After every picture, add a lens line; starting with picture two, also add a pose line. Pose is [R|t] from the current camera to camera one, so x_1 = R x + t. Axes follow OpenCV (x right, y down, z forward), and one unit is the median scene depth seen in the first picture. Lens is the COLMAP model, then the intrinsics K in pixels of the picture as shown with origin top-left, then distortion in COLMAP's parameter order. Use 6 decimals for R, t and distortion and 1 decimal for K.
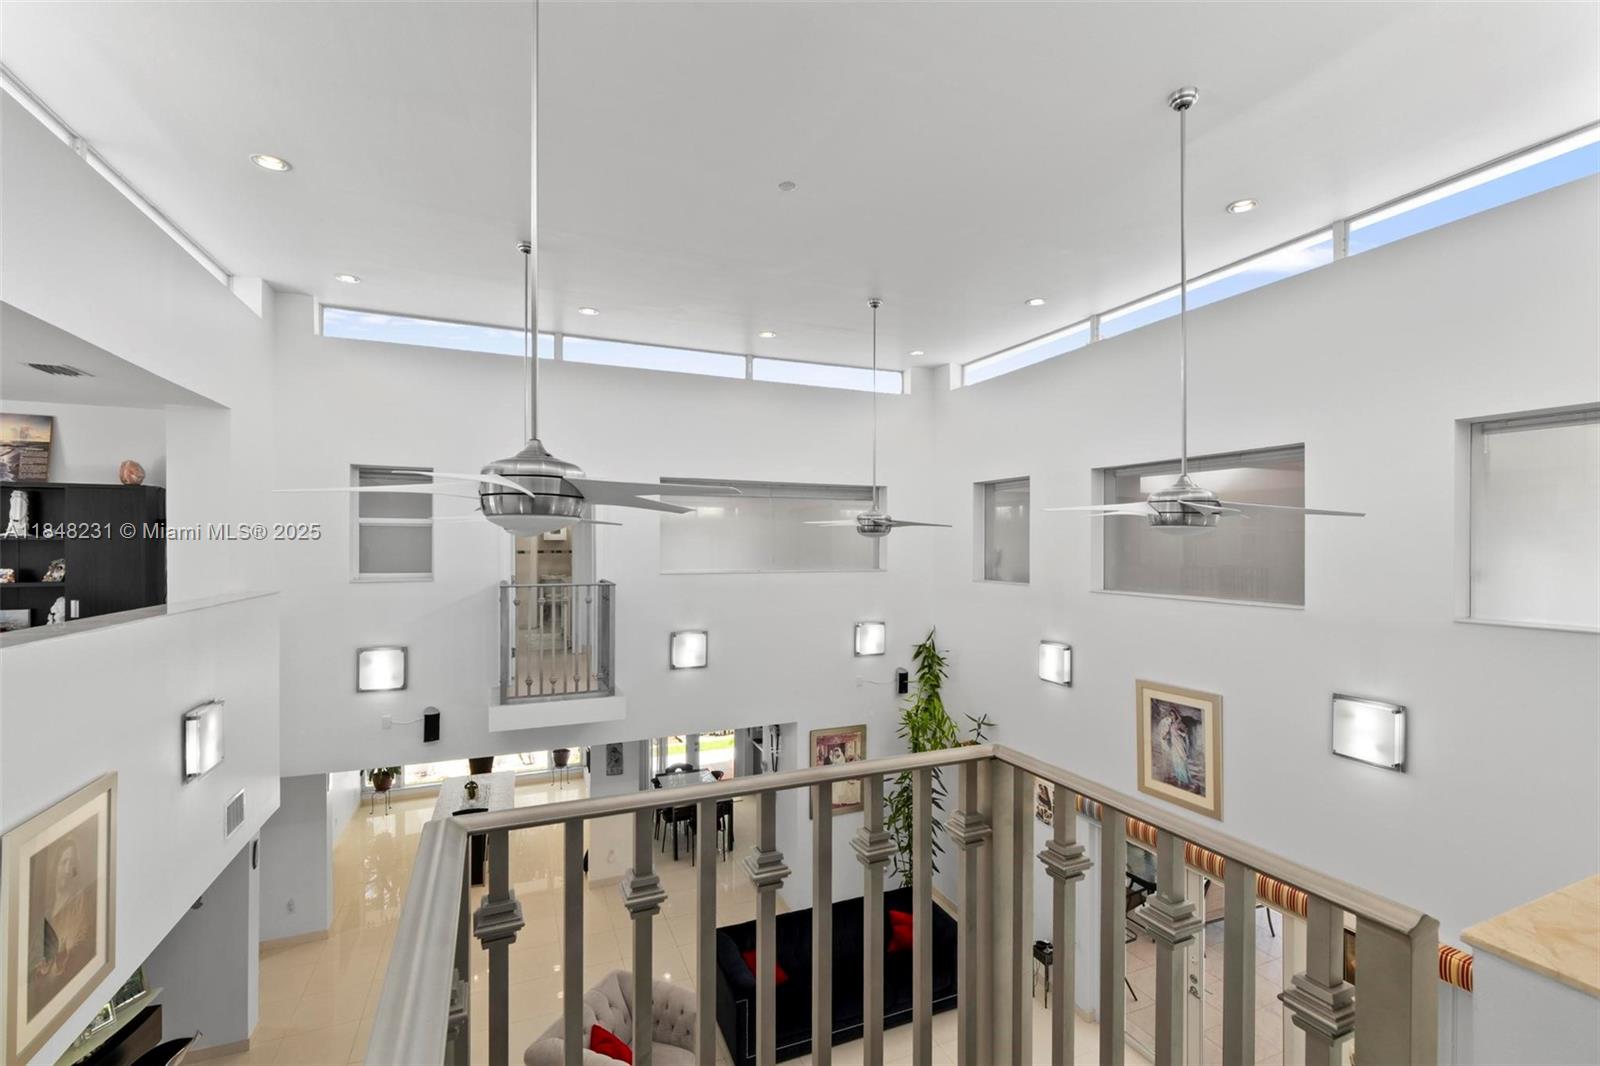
lens RADIAL K [[691.2, 0, 799.2], [0, 691.2, 537.6], [0, 0, 1]] dist [0.002244, -0.000074]
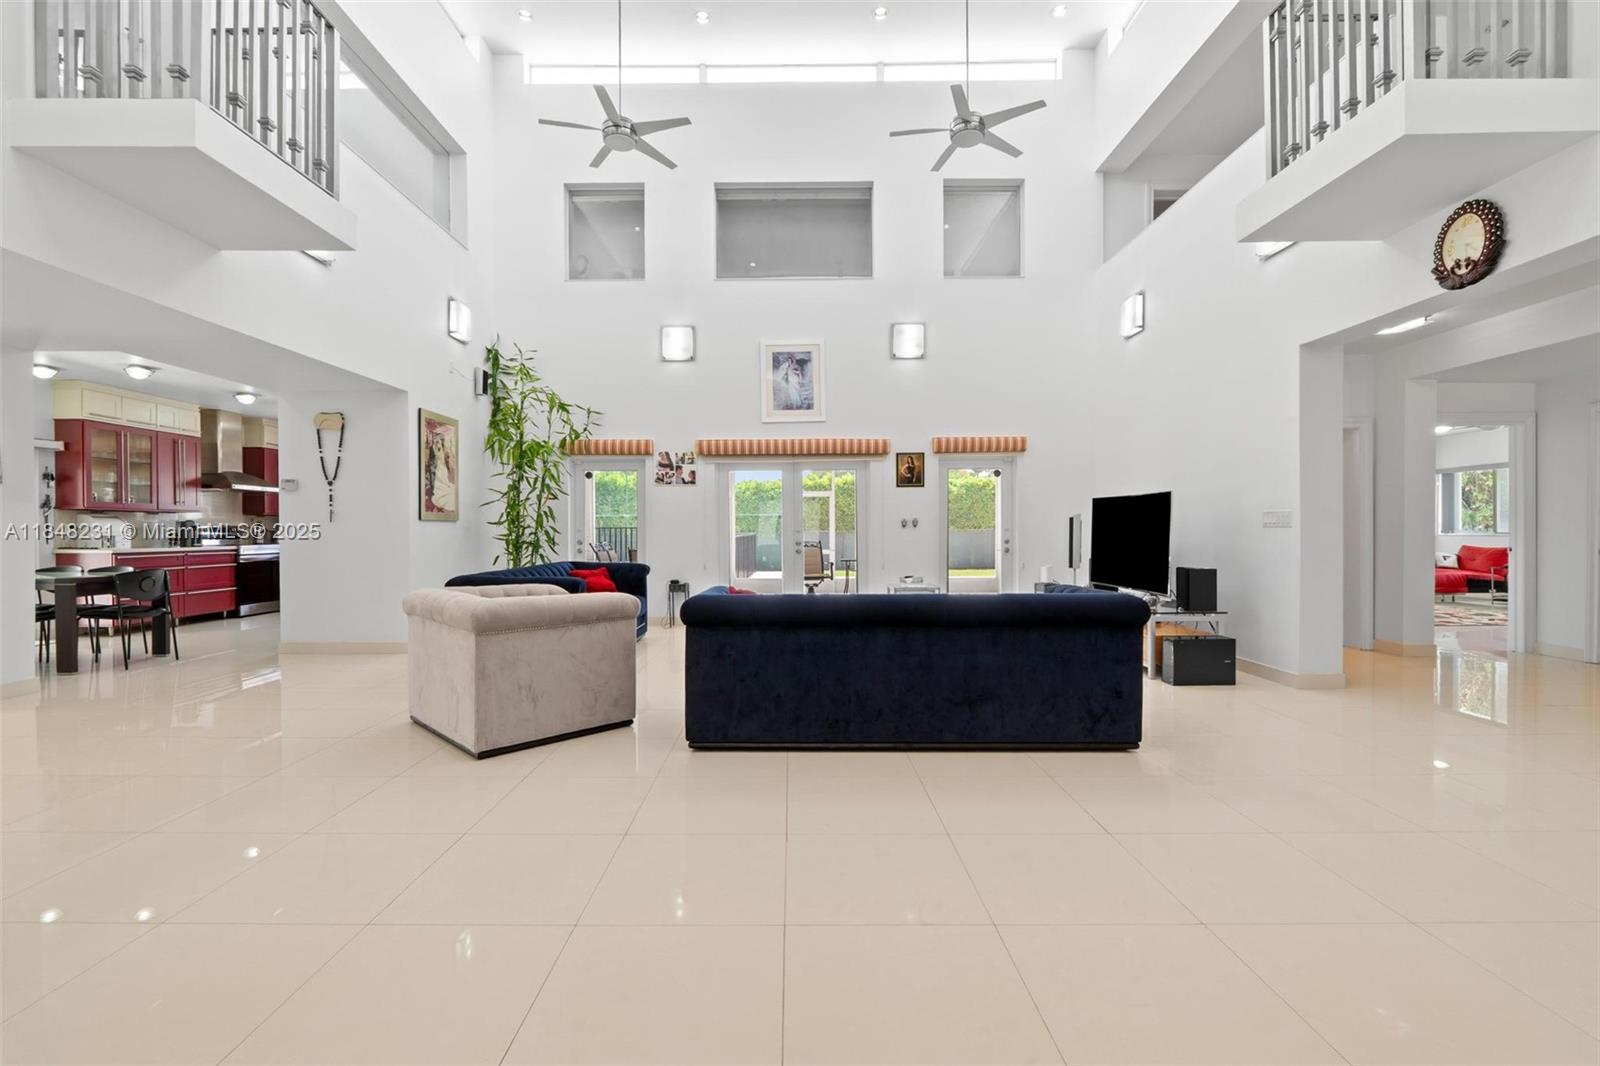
lens RADIAL K [[691.2, 0, 797.0], [0, 691.2, 530.7], [0, 0, 1]] dist [0.002244, -0.000074]
pose [[0.405351, -0.008765, 0.914119, -0.760930], [0.003829, 0.999962, 0.007891, 0.596200], [-0.914153, 0.000302, 0.405369, 0.407261]]
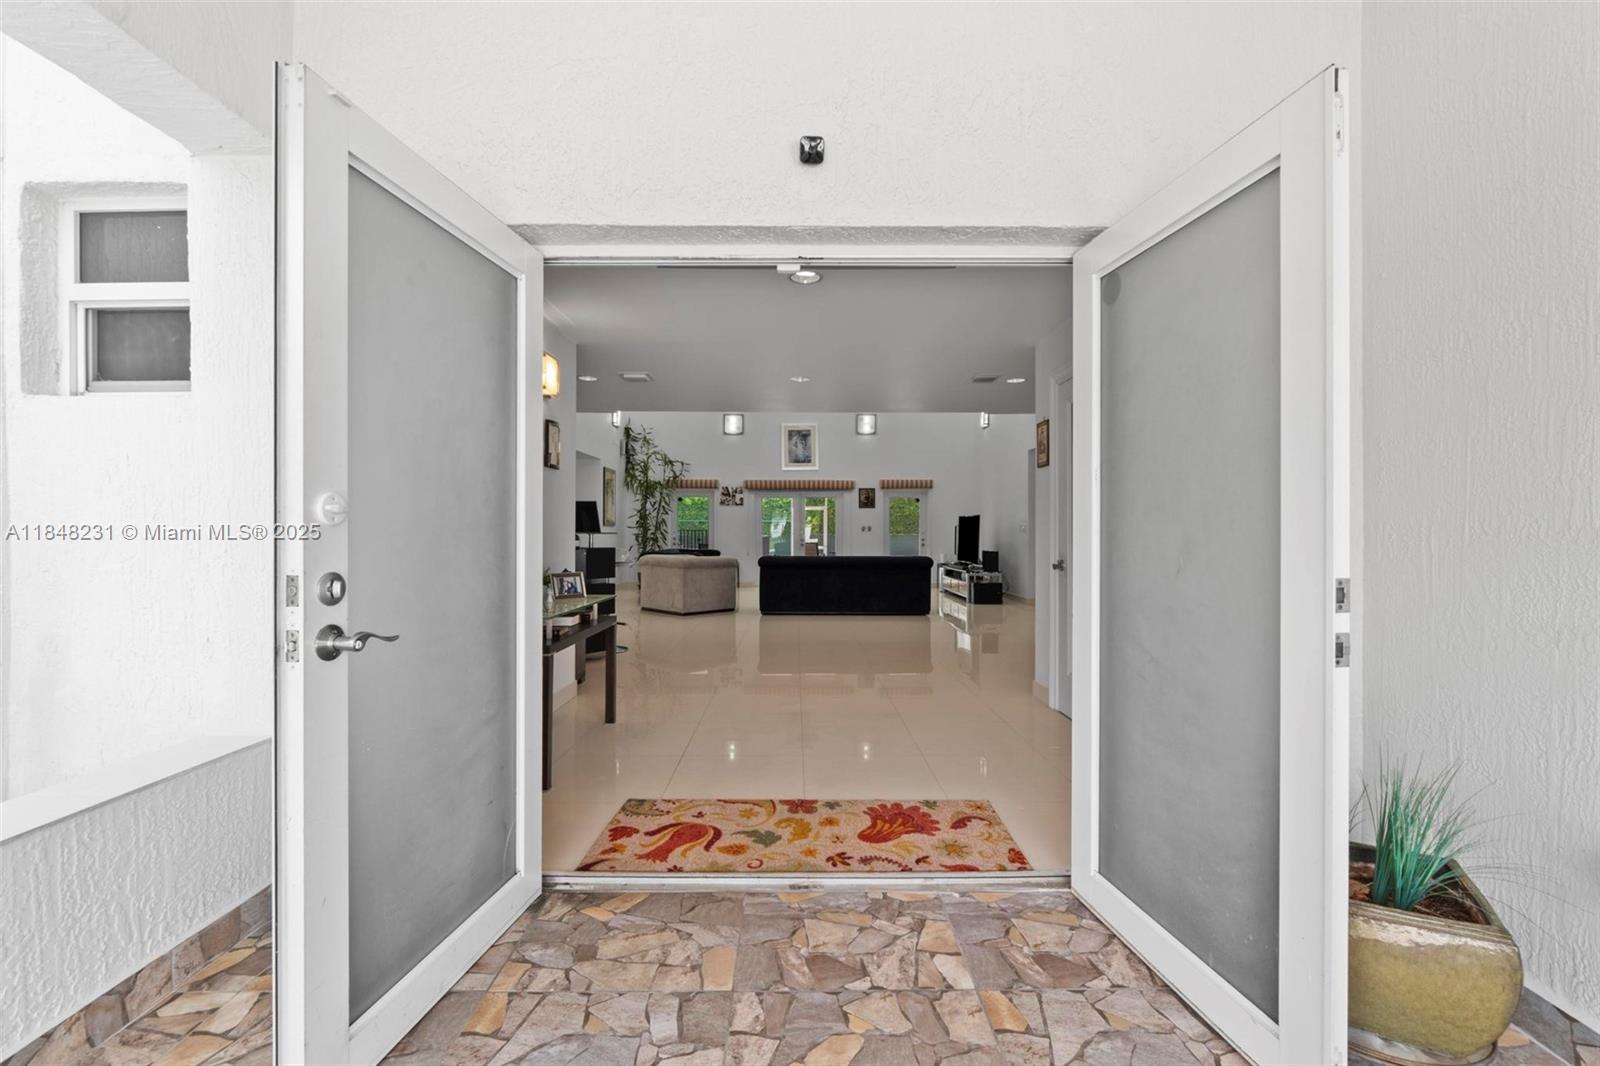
lens RADIAL K [[691.2, 0, 801.3], [0, 691.2, 534.1], [0, 0, 1]] dist [0.002244, -0.000074]
pose [[0.405376, -0.005268, 0.914135, -1.722649], [-0.002433, 0.999974, 0.006842, 0.596047], [-0.914147, -0.004998, 0.405353, -0.018300]]
